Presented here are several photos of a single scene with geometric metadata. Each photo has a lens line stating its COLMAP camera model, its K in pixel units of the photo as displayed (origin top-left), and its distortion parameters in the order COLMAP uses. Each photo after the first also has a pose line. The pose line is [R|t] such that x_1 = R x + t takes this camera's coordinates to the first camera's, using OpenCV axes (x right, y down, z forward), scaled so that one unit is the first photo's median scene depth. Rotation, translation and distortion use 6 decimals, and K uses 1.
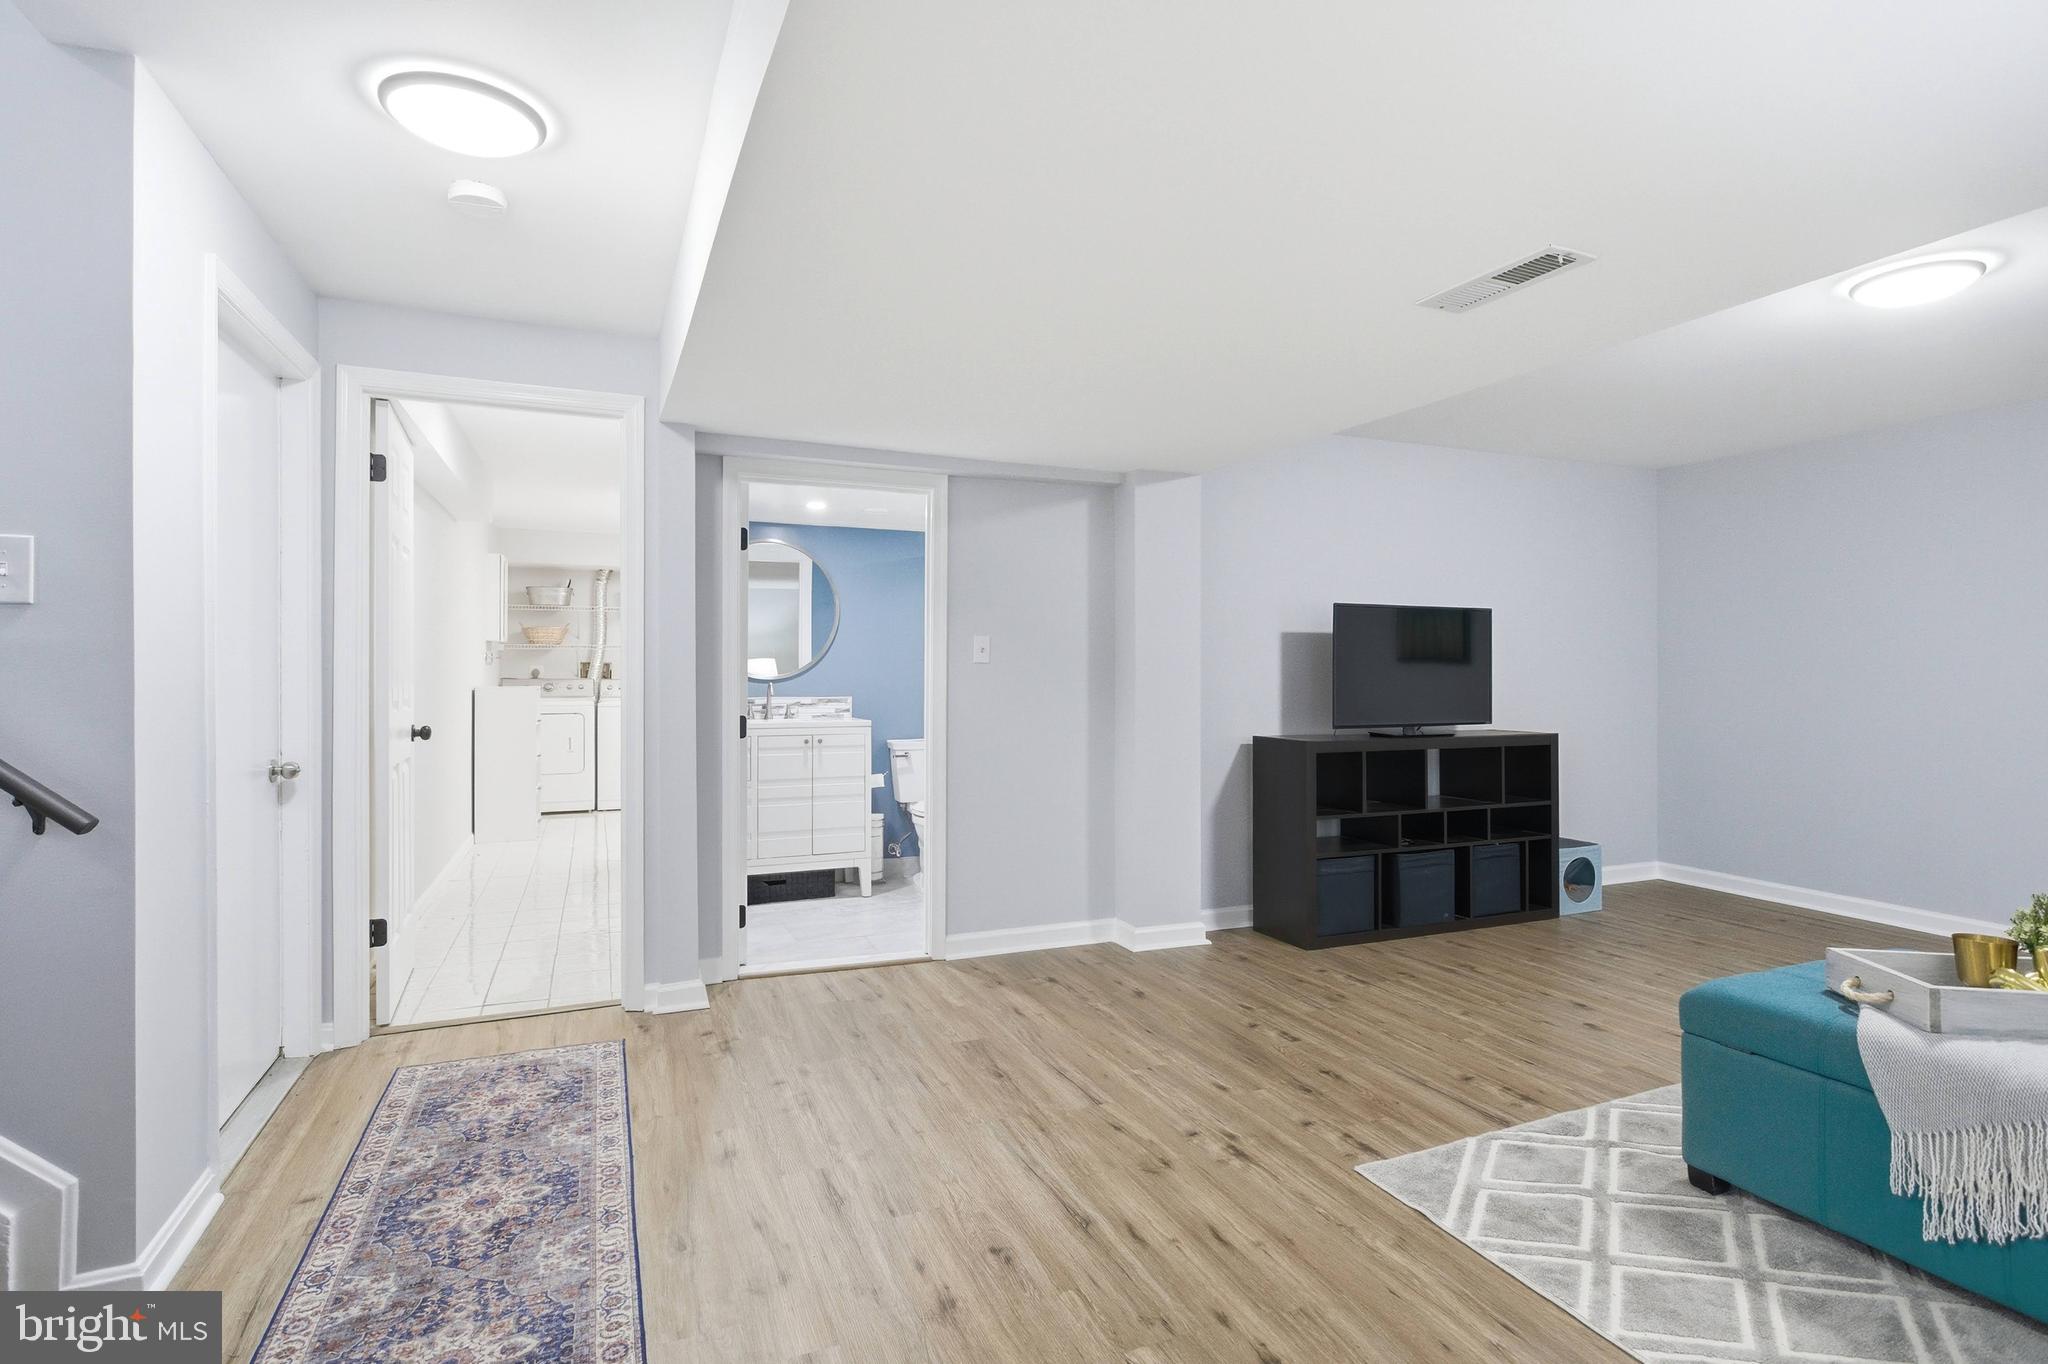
lens RADIAL K [[998.6, 0, 1038.3], [0, 998.6, 672.4], [0, 0, 1]] dist [-0.000912, 0.000619]
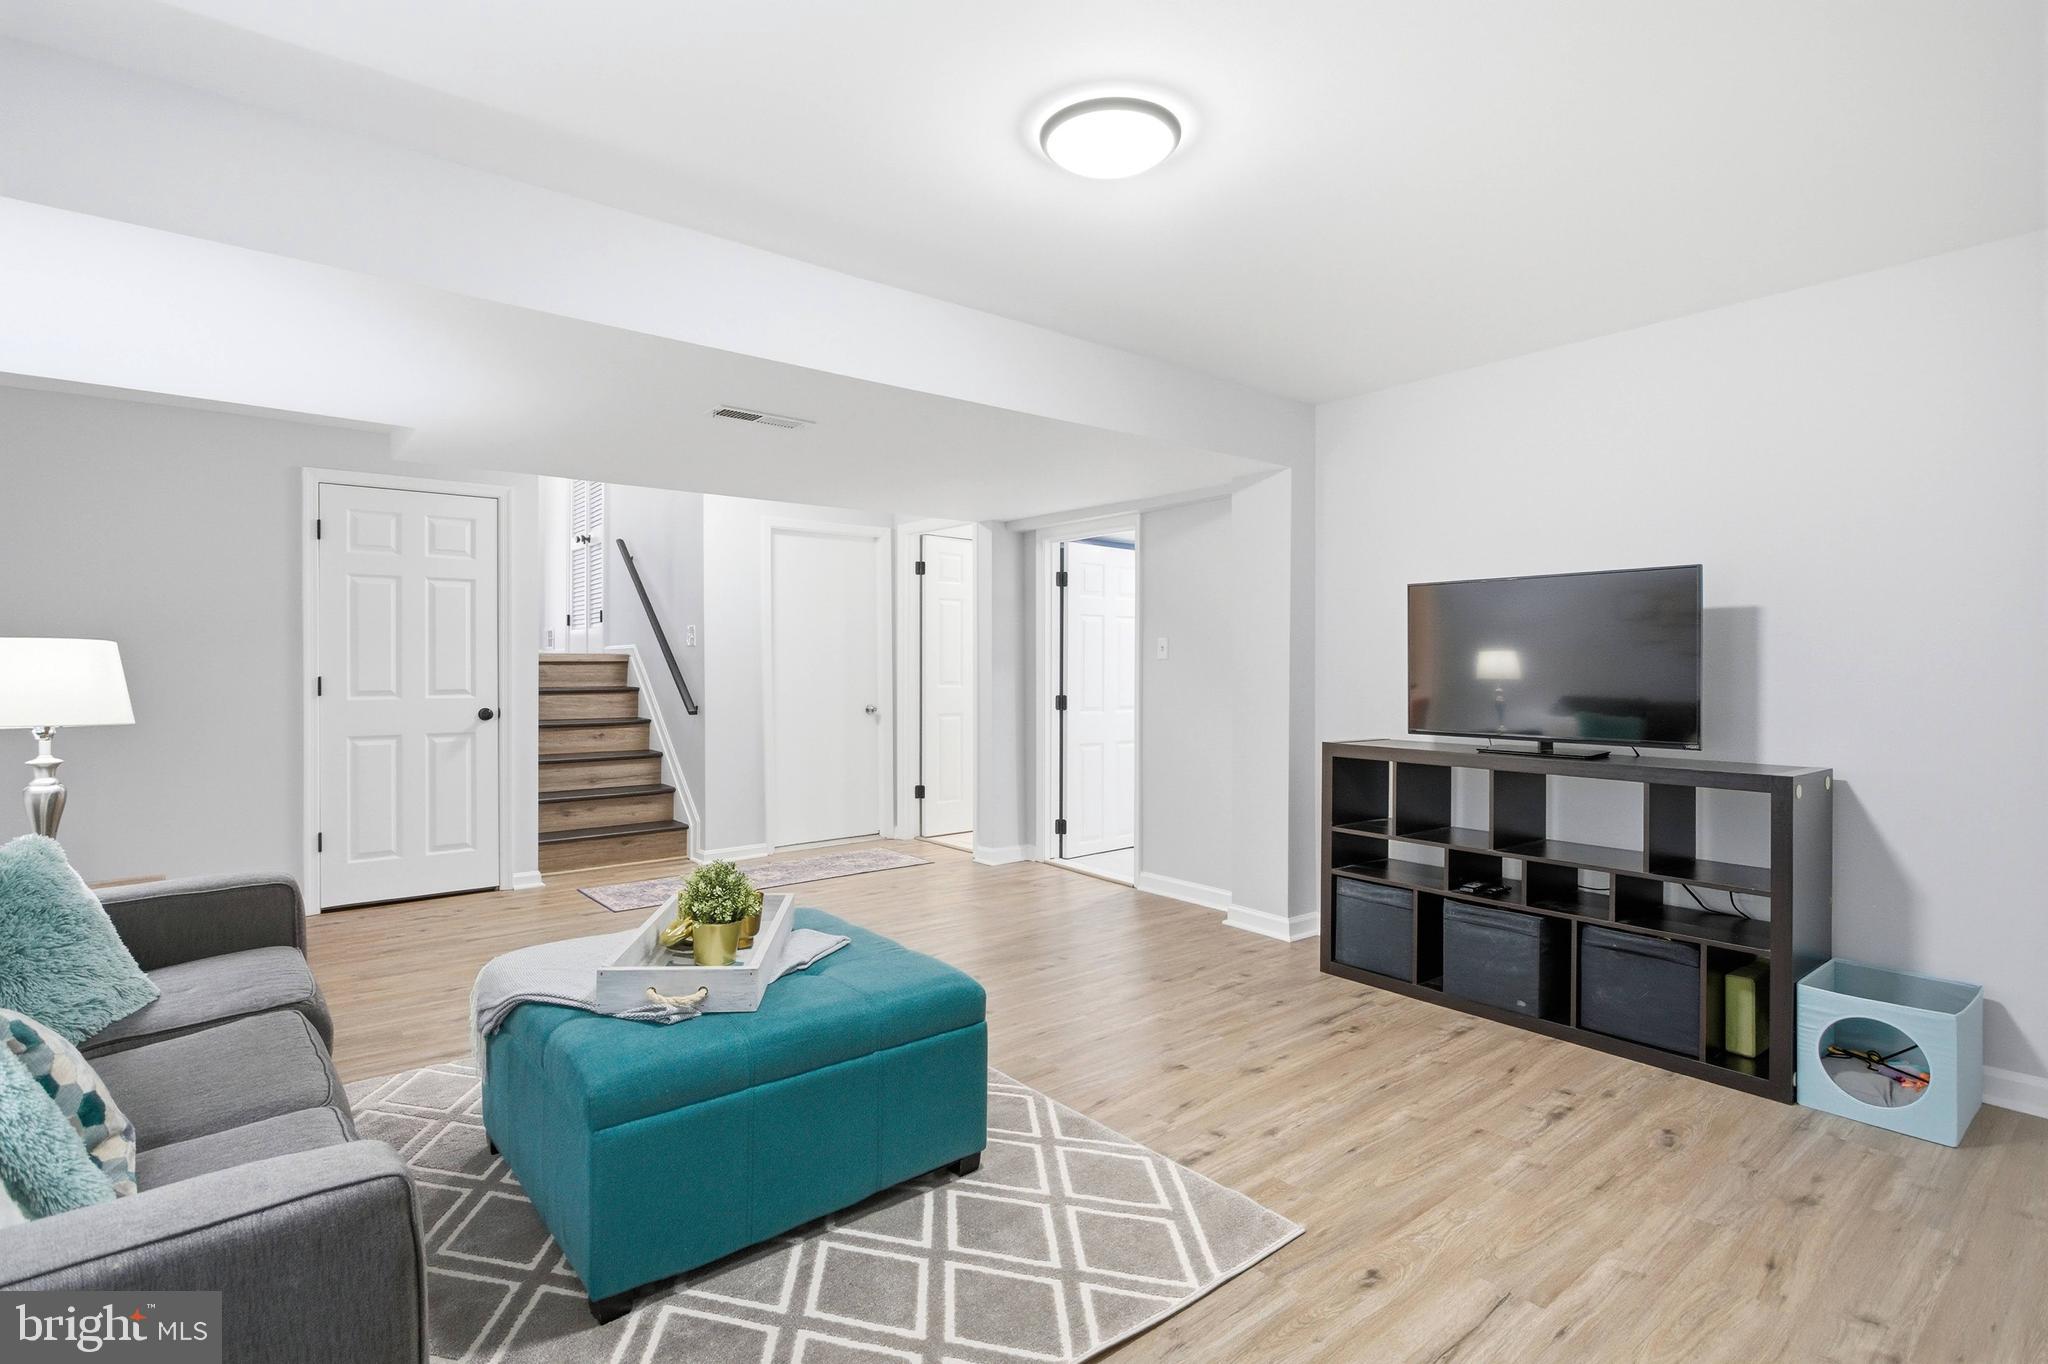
lens RADIAL K [[998.6, 0, 1038.3], [0, 998.6, 672.4], [0, 0, 1]] dist [-0.000912, 0.000619]
pose [[0.272805, 0.003997, -0.962061, 1.408167], [-0.003230, 0.999990, 0.003239, 0.005071], [0.962064, 0.002224, 0.272815, 0.662405]]
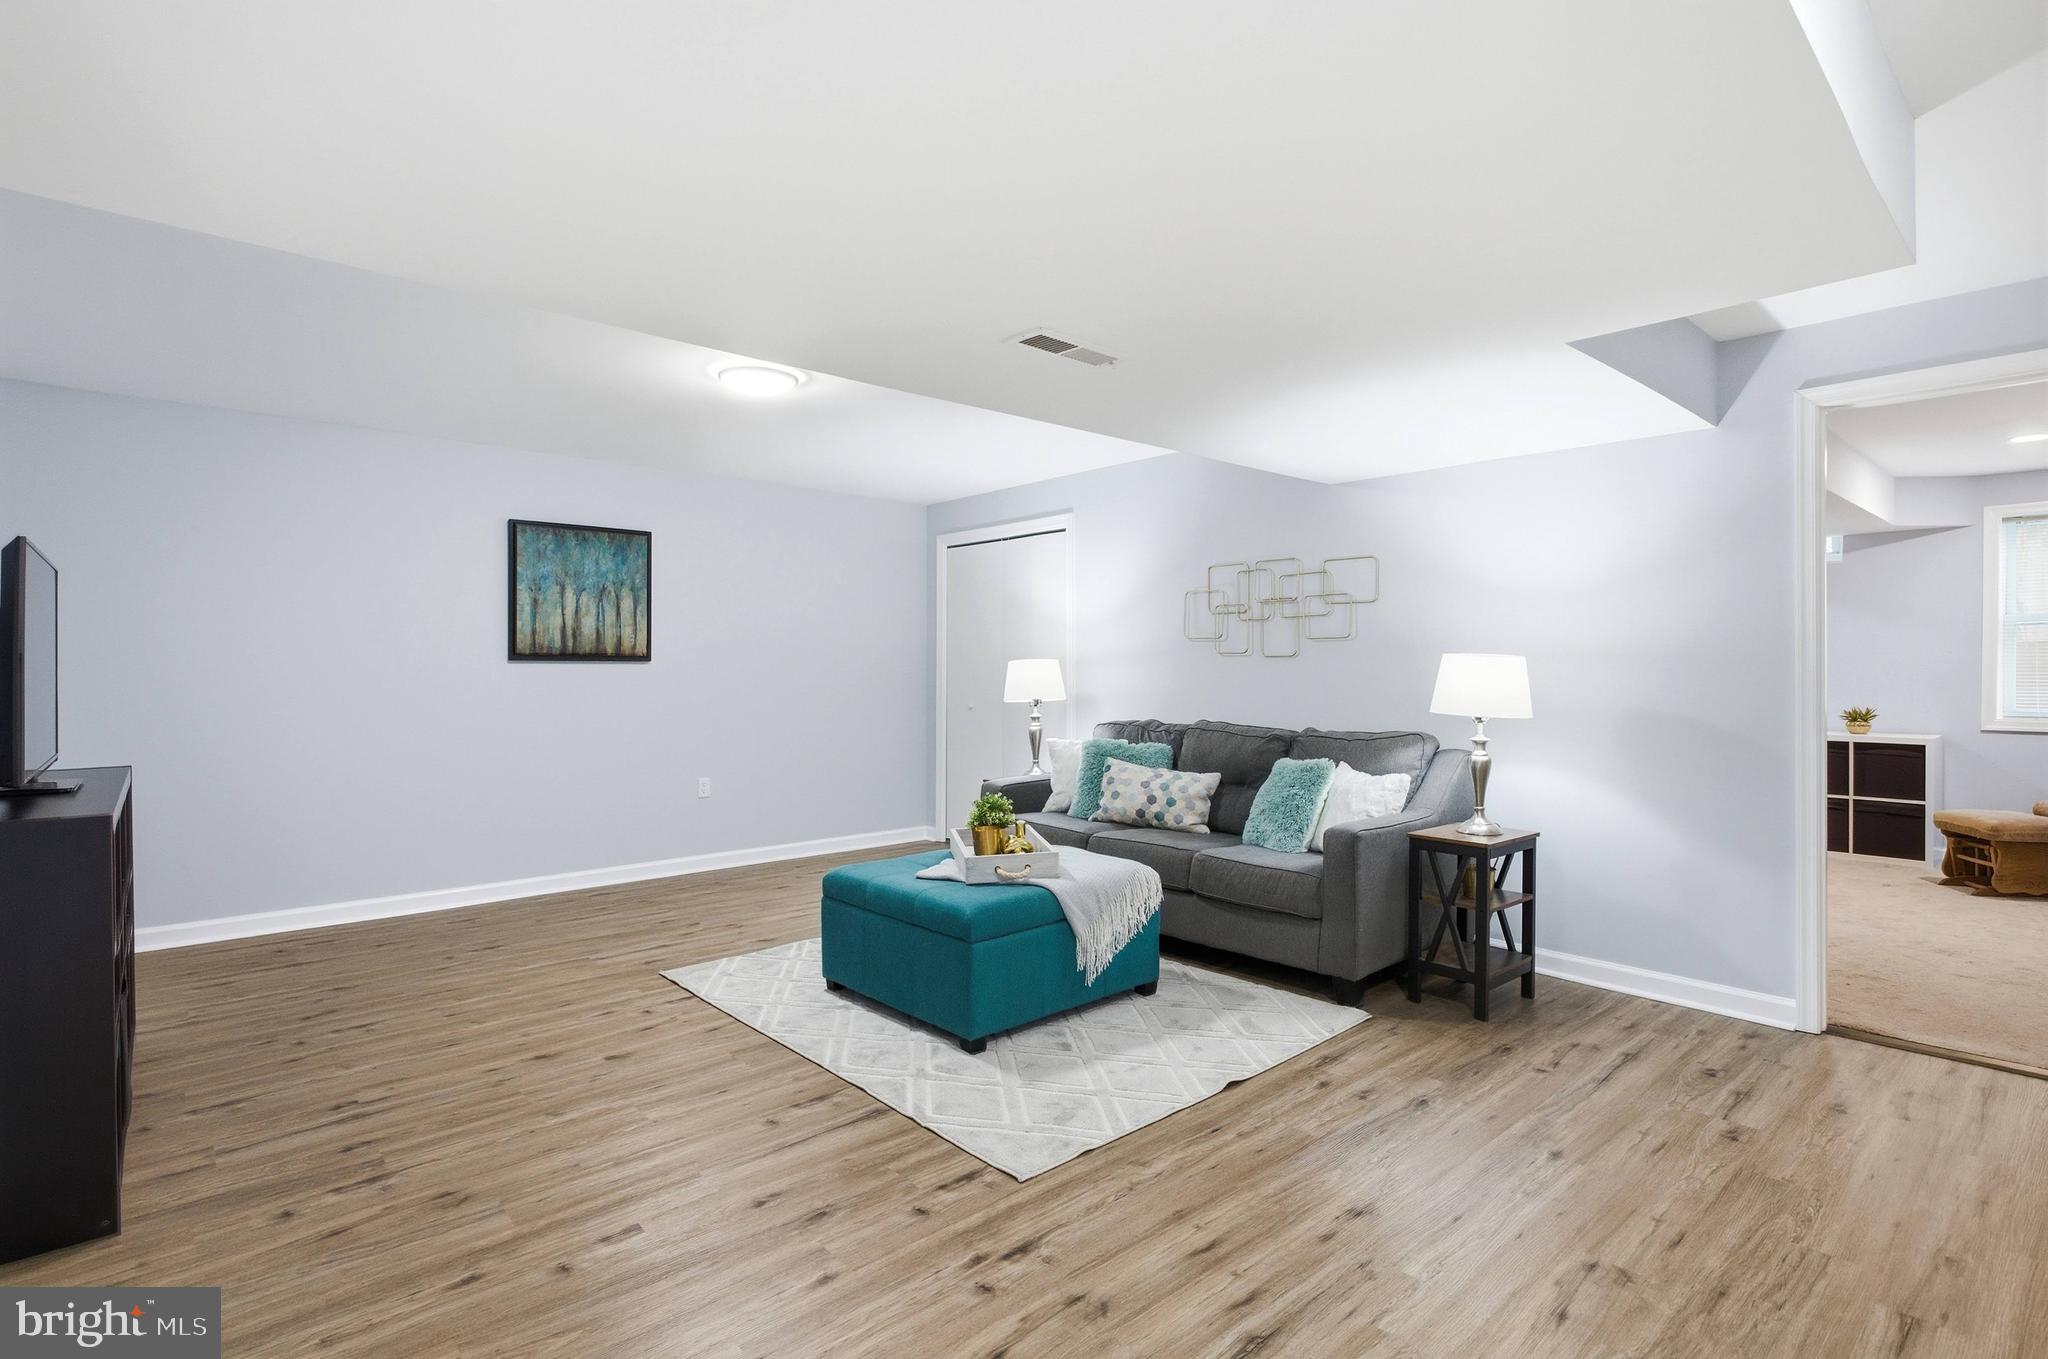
lens RADIAL K [[998.6, 0, 1038.3], [0, 998.6, 669.9], [0, 0, 1]] dist [-0.000912, 0.000619]
pose [[-0.313235, -0.005395, 0.949660, -0.450375], [0.002918, 0.999974, 0.006643, -0.006676], [-0.949671, 0.004852, -0.313211, 0.945586]]
